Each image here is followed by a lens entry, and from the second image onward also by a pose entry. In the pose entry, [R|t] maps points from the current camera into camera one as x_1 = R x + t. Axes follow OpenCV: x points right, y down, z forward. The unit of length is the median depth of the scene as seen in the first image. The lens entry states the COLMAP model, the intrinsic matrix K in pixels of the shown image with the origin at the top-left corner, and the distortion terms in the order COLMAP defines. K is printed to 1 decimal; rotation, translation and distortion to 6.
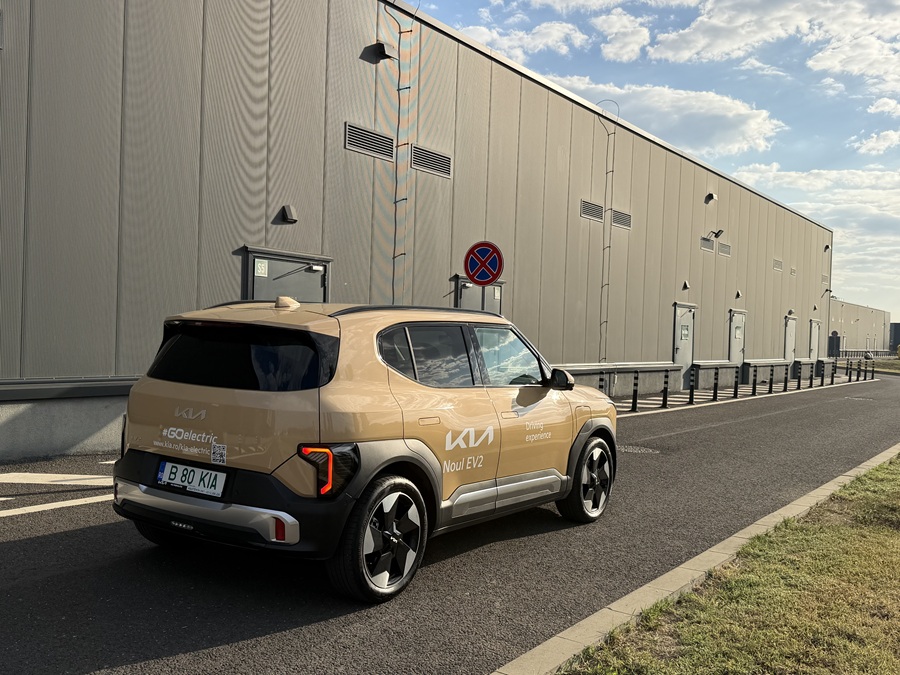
lens RADIAL K [[847.5, 0, 449.9], [0, 847.5, 331.6], [0, 0, 1]] dist [0.109699, 0.000000]
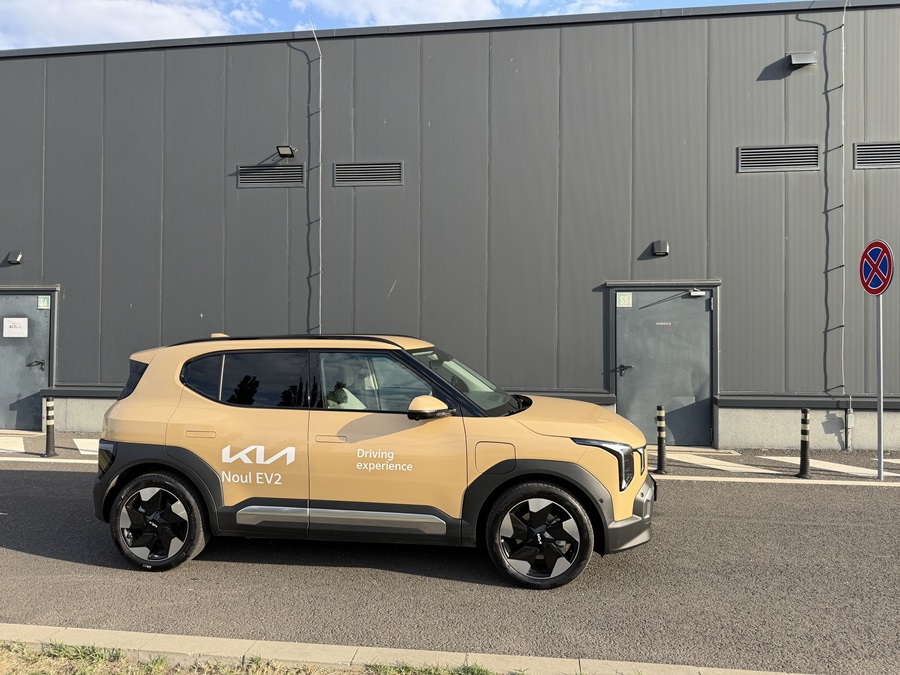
lens RADIAL K [[619.4, 0, 457.9], [0, 619.4, 337.5], [0, 0, 1]] dist [0.032187, -0.037603]
pose [[0.482492, -0.037526, -0.875096, 0.408345], [0.013617, 0.999282, -0.035343, 0.003035], [0.875795, 0.005136, 0.482657, 0.402094]]
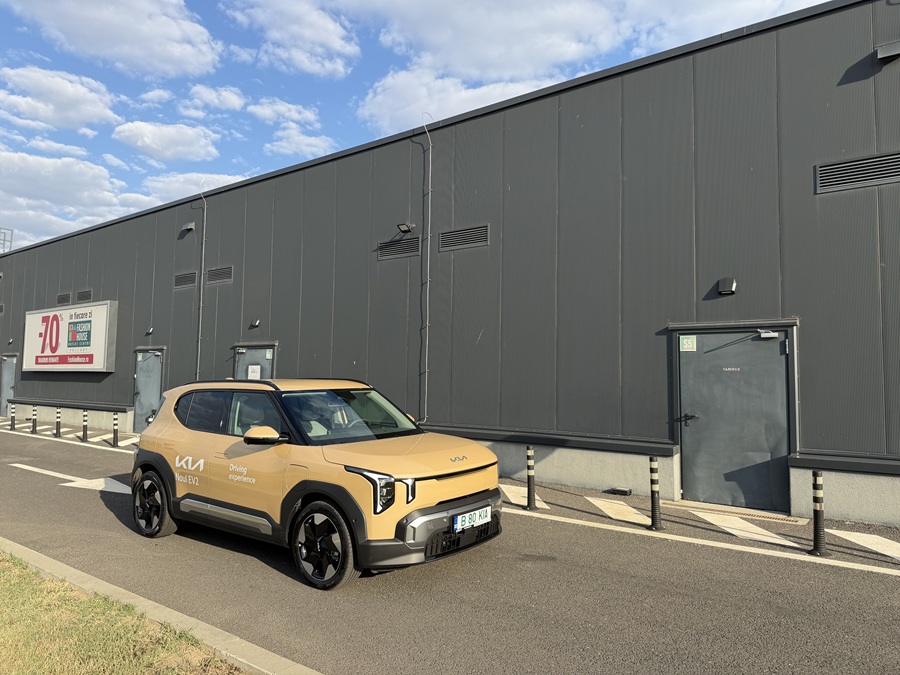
lens RADIAL K [[619.4, 0, 458.5], [0, 619.4, 338.3], [0, 0, 1]] dist [0.032187, -0.037603]
pose [[-0.010532, -0.104352, -0.994485, 0.570673], [-0.013204, 0.994468, -0.104210, 0.004513], [0.999857, 0.012034, -0.011852, 0.727284]]
